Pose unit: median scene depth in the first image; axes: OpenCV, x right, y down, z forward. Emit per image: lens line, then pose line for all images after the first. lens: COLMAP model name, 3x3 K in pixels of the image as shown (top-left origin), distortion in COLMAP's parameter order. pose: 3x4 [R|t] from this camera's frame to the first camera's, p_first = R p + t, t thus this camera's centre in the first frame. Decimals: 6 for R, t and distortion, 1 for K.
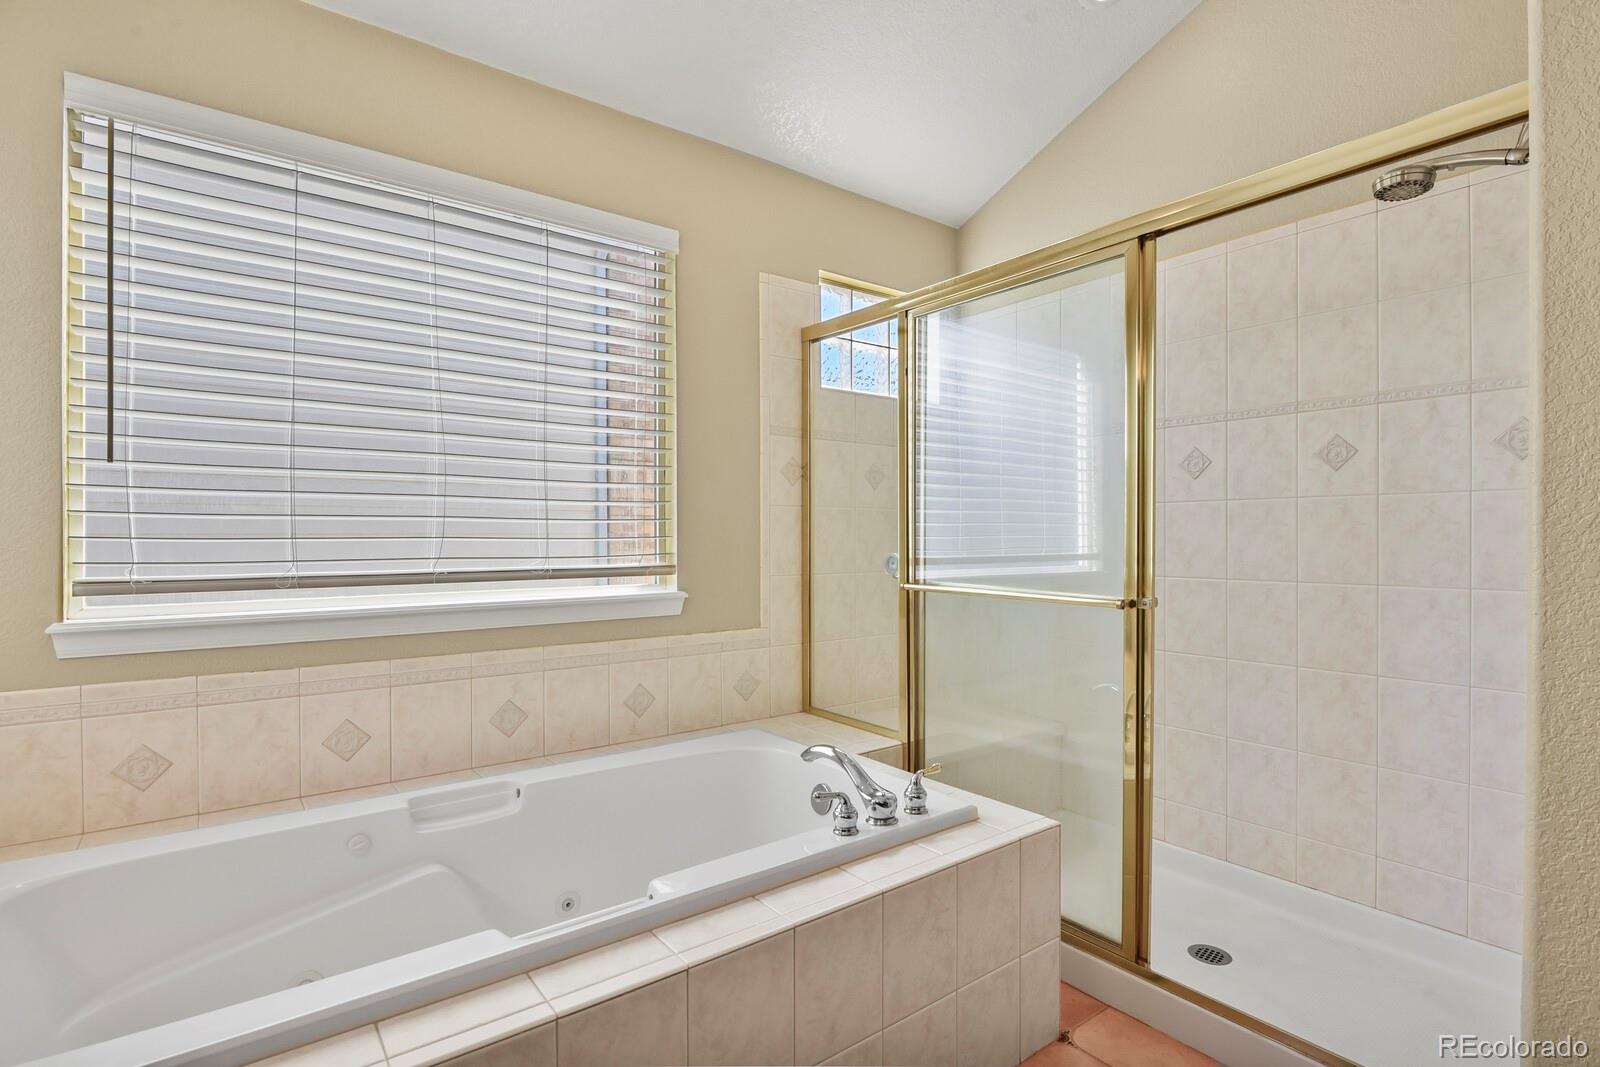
lens RADIAL K [[781.8, 0, 801.5], [0, 781.8, 537.6], [0, 0, 1]] dist [-0.003724, -0.000560]
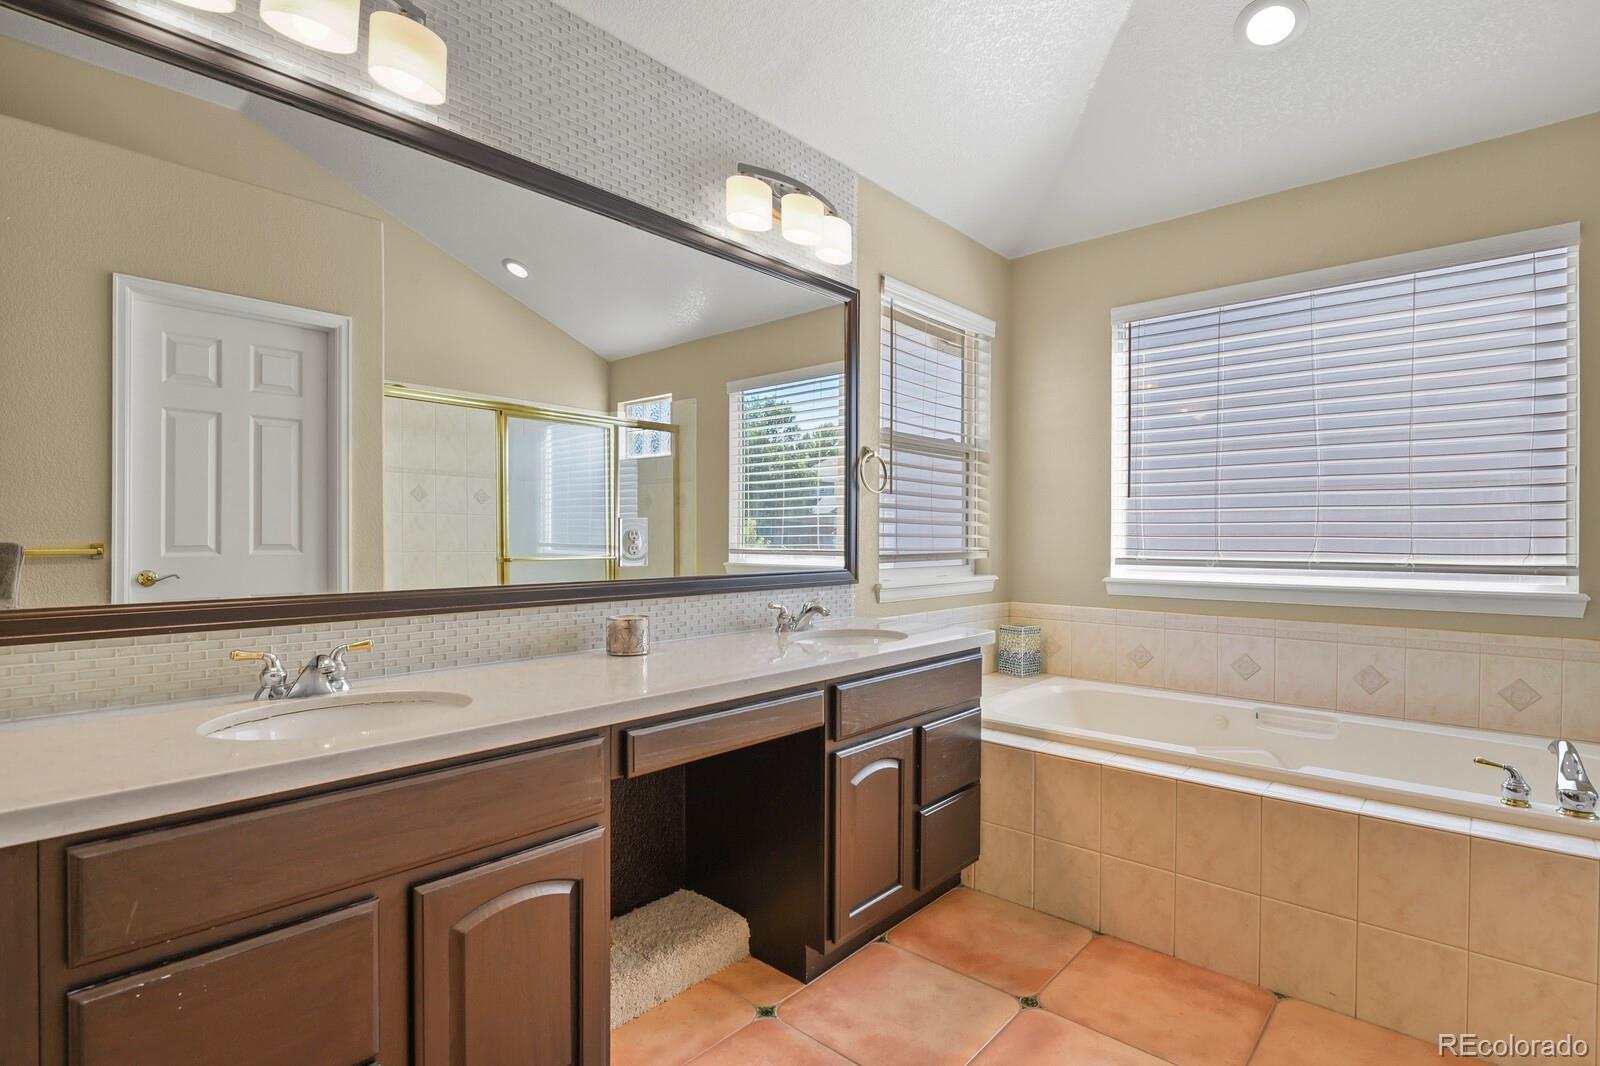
lens RADIAL K [[781.8, 0, 800.5], [0, 781.8, 535.1], [0, 0, 1]] dist [-0.003724, -0.000560]
pose [[0.190858, 0.001783, -0.981616, 0.837748], [-0.005868, 0.999983, 0.000675, 0.002089], [0.981600, 0.005631, 0.190865, -0.177487]]
